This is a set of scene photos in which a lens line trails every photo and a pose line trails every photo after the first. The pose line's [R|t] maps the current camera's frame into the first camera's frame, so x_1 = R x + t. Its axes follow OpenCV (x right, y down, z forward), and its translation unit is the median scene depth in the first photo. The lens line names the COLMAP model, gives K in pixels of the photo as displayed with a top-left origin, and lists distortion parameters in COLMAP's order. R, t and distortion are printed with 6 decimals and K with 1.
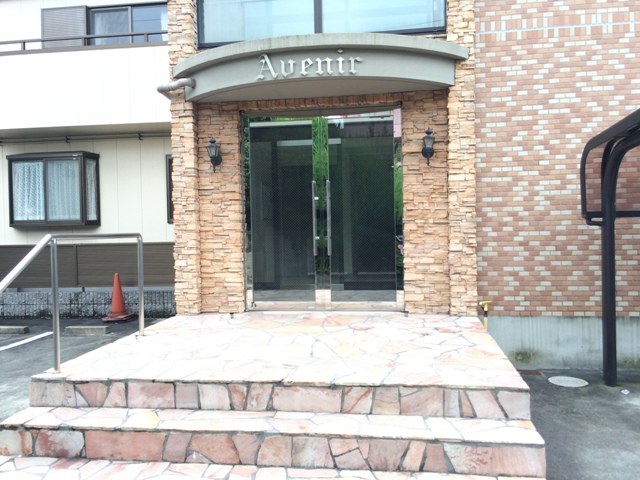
lens RADIAL K [[558.4, 0, 318.9], [0, 558.4, 242.7], [0, 0, 1]] dist [0.013788, 0.000796]
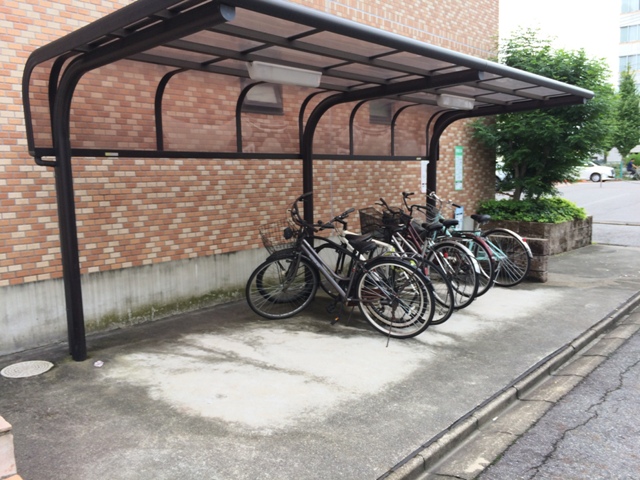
lens RADIAL K [[558.4, 0, 318.9], [0, 558.4, 242.7], [0, 0, 1]] dist [0.013788, 0.000796]
pose [[0.554901, -0.099862, 0.825901, 0.043138], [0.016830, 0.993914, 0.108869, -0.002987], [-0.831746, -0.046511, 0.553204, 0.231186]]
